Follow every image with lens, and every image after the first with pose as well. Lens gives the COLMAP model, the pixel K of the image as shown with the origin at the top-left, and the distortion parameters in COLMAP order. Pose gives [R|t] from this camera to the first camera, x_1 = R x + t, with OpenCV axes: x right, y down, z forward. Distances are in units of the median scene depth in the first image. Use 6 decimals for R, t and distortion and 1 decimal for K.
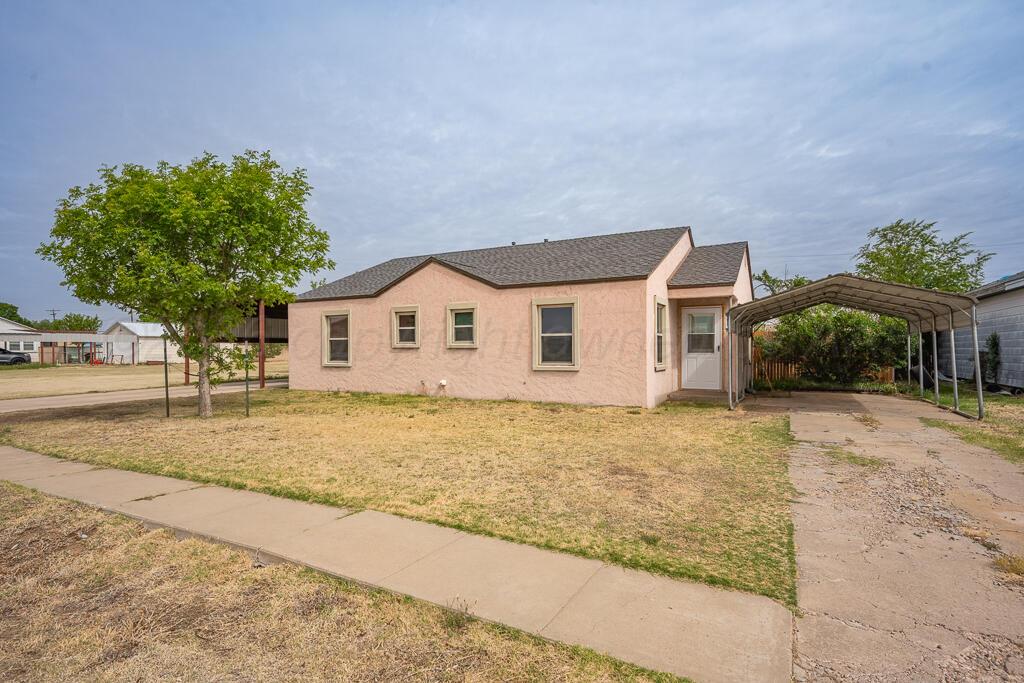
lens RADIAL K [[542.4, 0, 512.1], [0, 542.4, 341.7], [0, 0, 1]] dist [-0.003289, -0.000407]
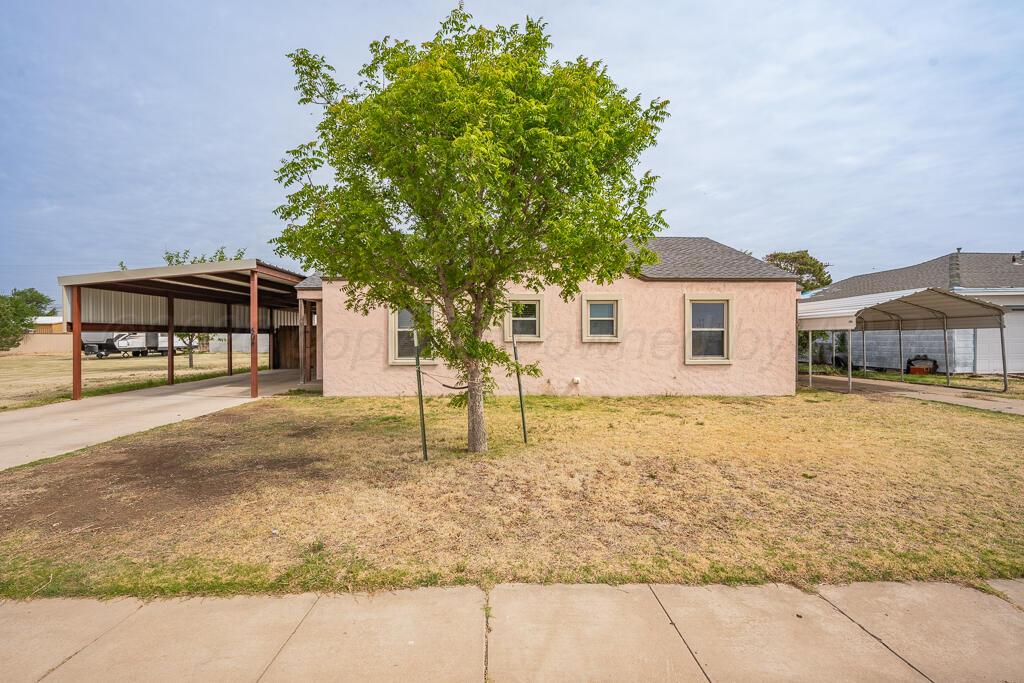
lens RADIAL K [[481.2, 0, 514.9], [0, 481.2, 338.8], [0, 0, 1]] dist [-0.004544, -0.000634]
pose [[0.858720, 0.002599, 0.512438, -0.688411], [-0.008914, 0.999912, 0.009866, -0.001147], [-0.512367, -0.013040, 0.858668, 0.397057]]
